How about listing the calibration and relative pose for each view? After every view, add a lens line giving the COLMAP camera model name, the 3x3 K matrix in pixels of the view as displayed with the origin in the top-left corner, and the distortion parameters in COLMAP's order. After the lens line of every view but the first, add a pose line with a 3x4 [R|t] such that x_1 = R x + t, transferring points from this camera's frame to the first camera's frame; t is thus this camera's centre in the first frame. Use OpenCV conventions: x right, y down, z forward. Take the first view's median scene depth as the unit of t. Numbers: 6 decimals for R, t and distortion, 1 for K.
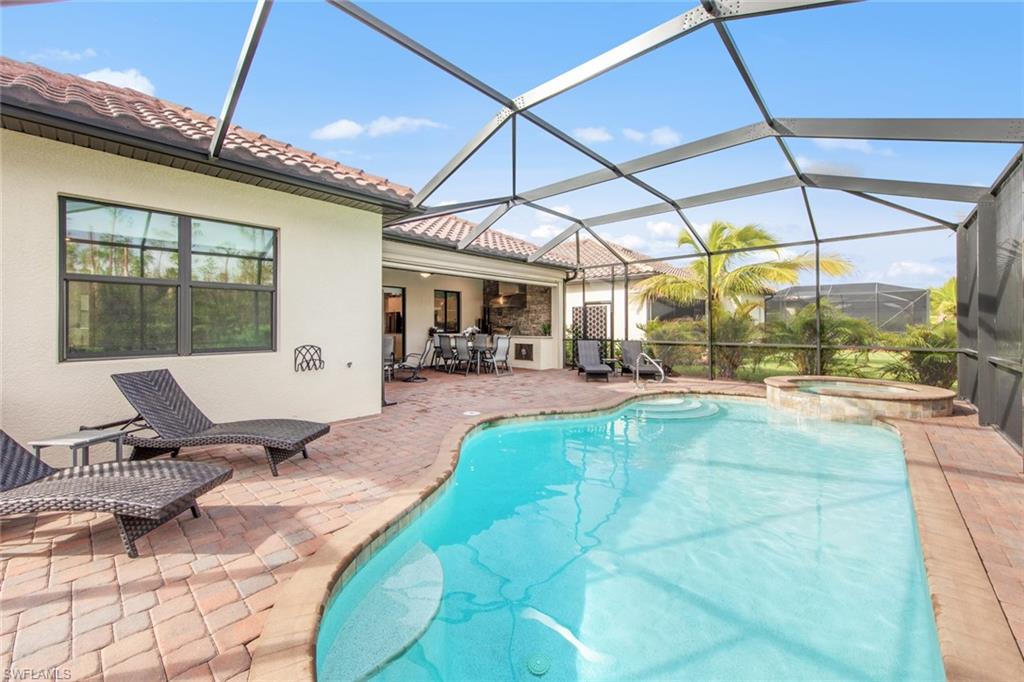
lens RADIAL K [[400.3, 0, 511.2], [0, 400.3, 324.7], [0, 0, 1]] dist [0.004277, 0.000099]
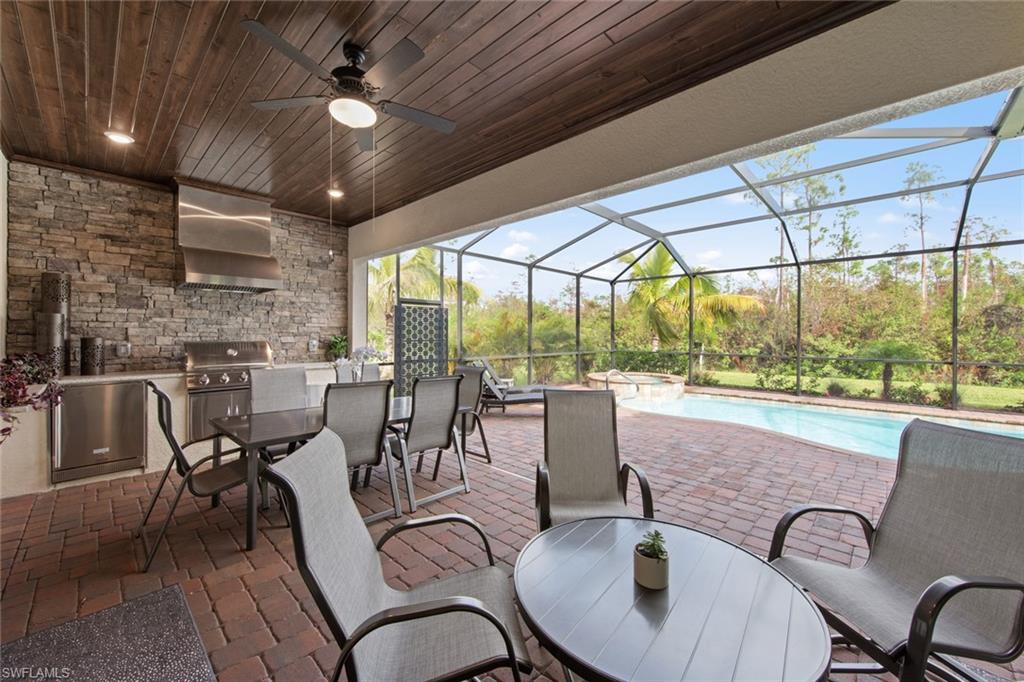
lens RADIAL K [[400.3, 0, 508.4], [0, 400.3, 336.4], [0, 0, 1]] dist [0.004277, 0.000099]
pose [[0.030345, -0.005423, 0.999525, -0.371962], [-0.006940, 0.999960, 0.005636, -0.004673], [-0.999515, -0.007108, 0.030306, 0.777306]]
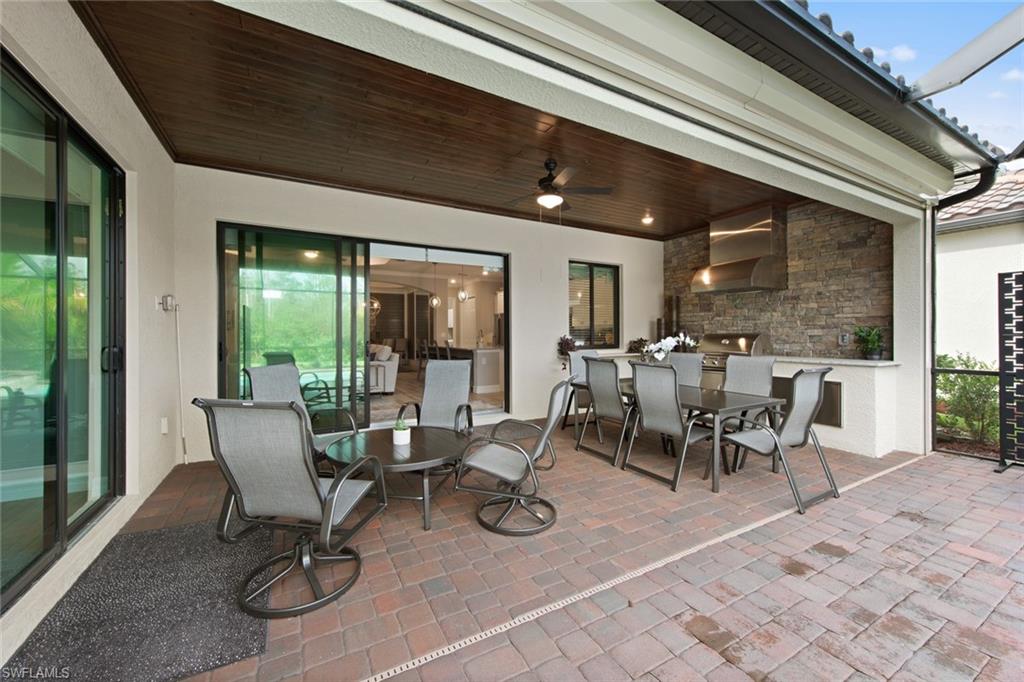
lens RADIAL K [[400.3, 0, 508.3], [0, 400.3, 335.2], [0, 0, 1]] dist [0.004277, 0.000099]
pose [[0.947955, -0.007097, -0.318325, -0.111264], [0.008435, 0.999960, 0.002825, 0.002053], [0.318292, -0.005363, 0.947977, 0.529778]]
